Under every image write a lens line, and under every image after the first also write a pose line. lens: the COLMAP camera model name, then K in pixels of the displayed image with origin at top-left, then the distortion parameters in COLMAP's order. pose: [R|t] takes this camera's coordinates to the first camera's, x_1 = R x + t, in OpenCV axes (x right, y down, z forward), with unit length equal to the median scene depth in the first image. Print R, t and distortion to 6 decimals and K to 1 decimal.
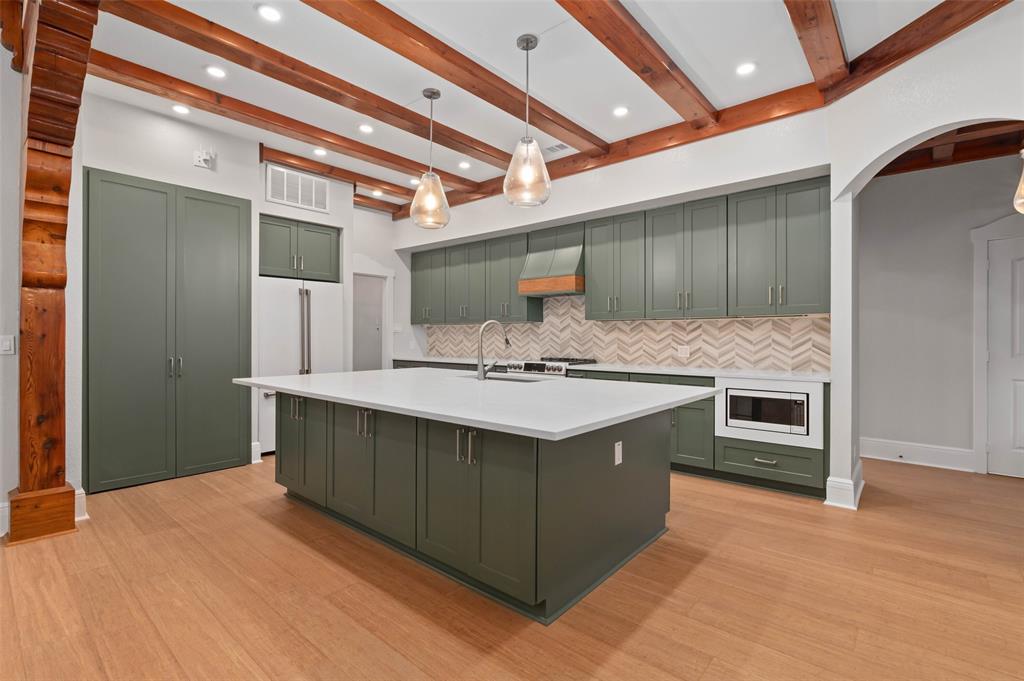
lens RADIAL K [[471.2, 0, 513.7], [0, 471.2, 334.7], [0, 0, 1]] dist [-0.013472, 0.001020]
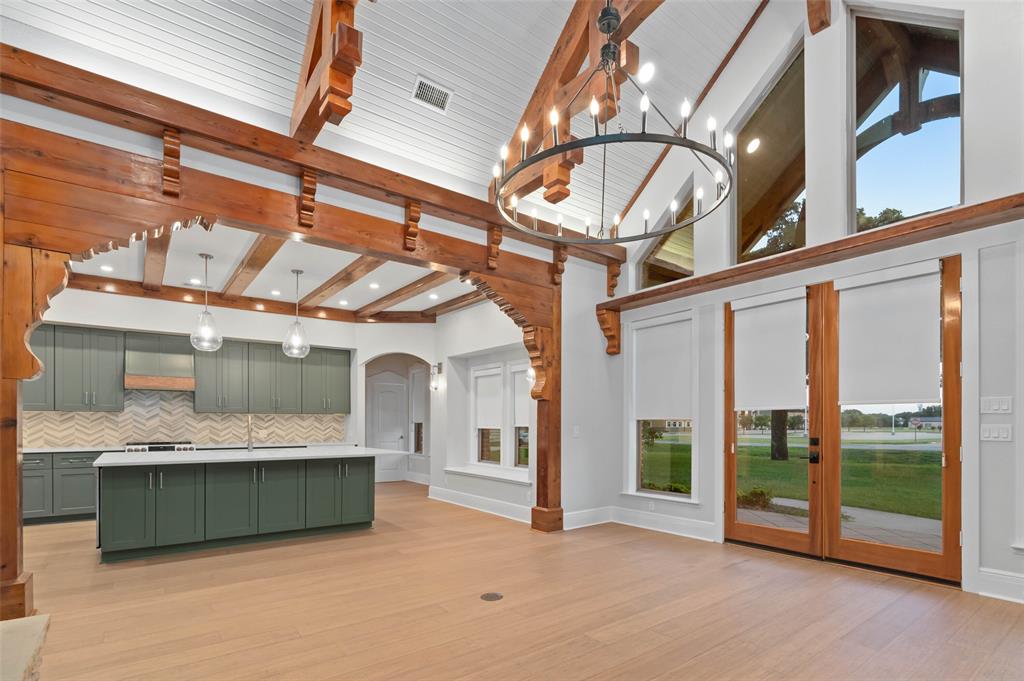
lens RADIAL K [[491.5, 0, 514.9], [0, 491.5, 423.3], [0, 0, 1]] dist [-0.012810, -0.000908]
pose [[0.201444, 0.000134, 0.979500, -1.459963], [-0.005643, 0.999984, 0.001024, -0.008242], [-0.979484, -0.005734, 0.201441, -0.232524]]
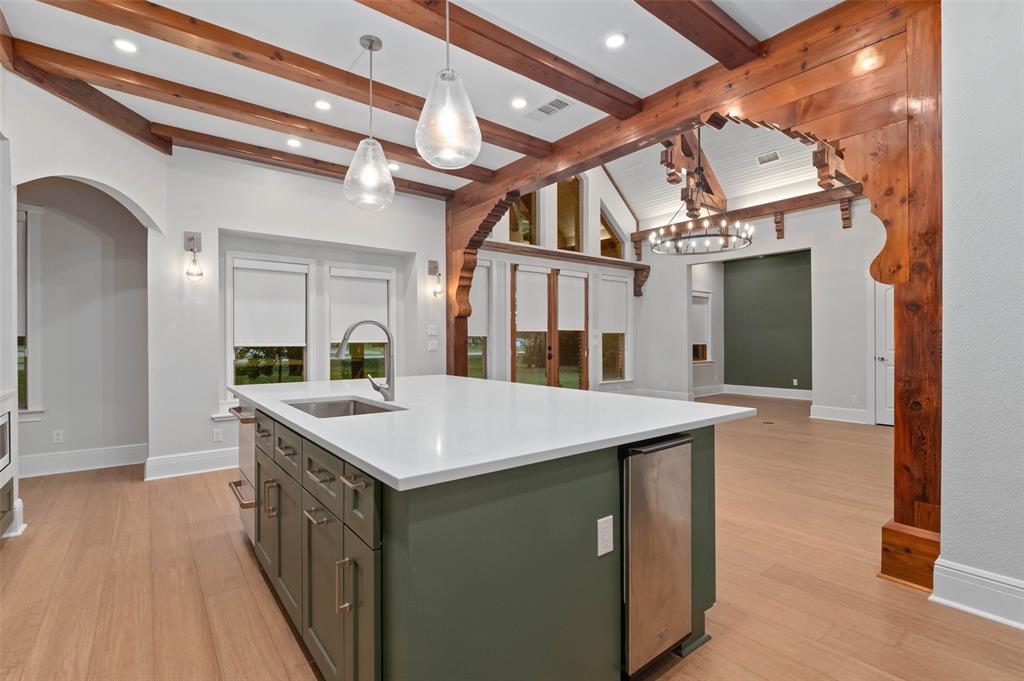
lens RADIAL K [[471.2, 0, 509.1], [0, 471.2, 342.3], [0, 0, 1]] dist [-0.013472, 0.001020]
pose [[-0.979129, -0.001268, 0.203234, -0.382505], [-0.001559, 0.999998, -0.001269, 0.009124], [-0.203232, -0.001559, -0.979129, 1.590542]]
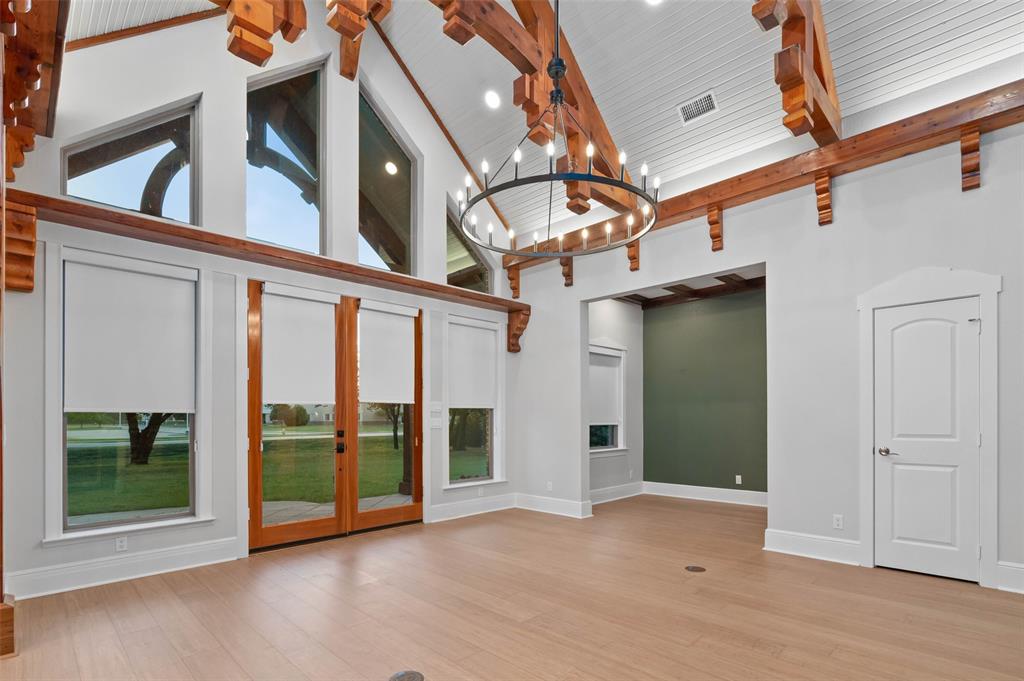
lens RADIAL K [[491.5, 0, 515.7], [0, 491.5, 423.3], [0, 0, 1]] dist [-0.012810, -0.000908]
pose [[-0.997108, 0.001475, 0.075984, -0.706566], [0.001880, 0.999984, 0.005266, -0.001534], [-0.075975, 0.005394, -0.997095, 0.635350]]
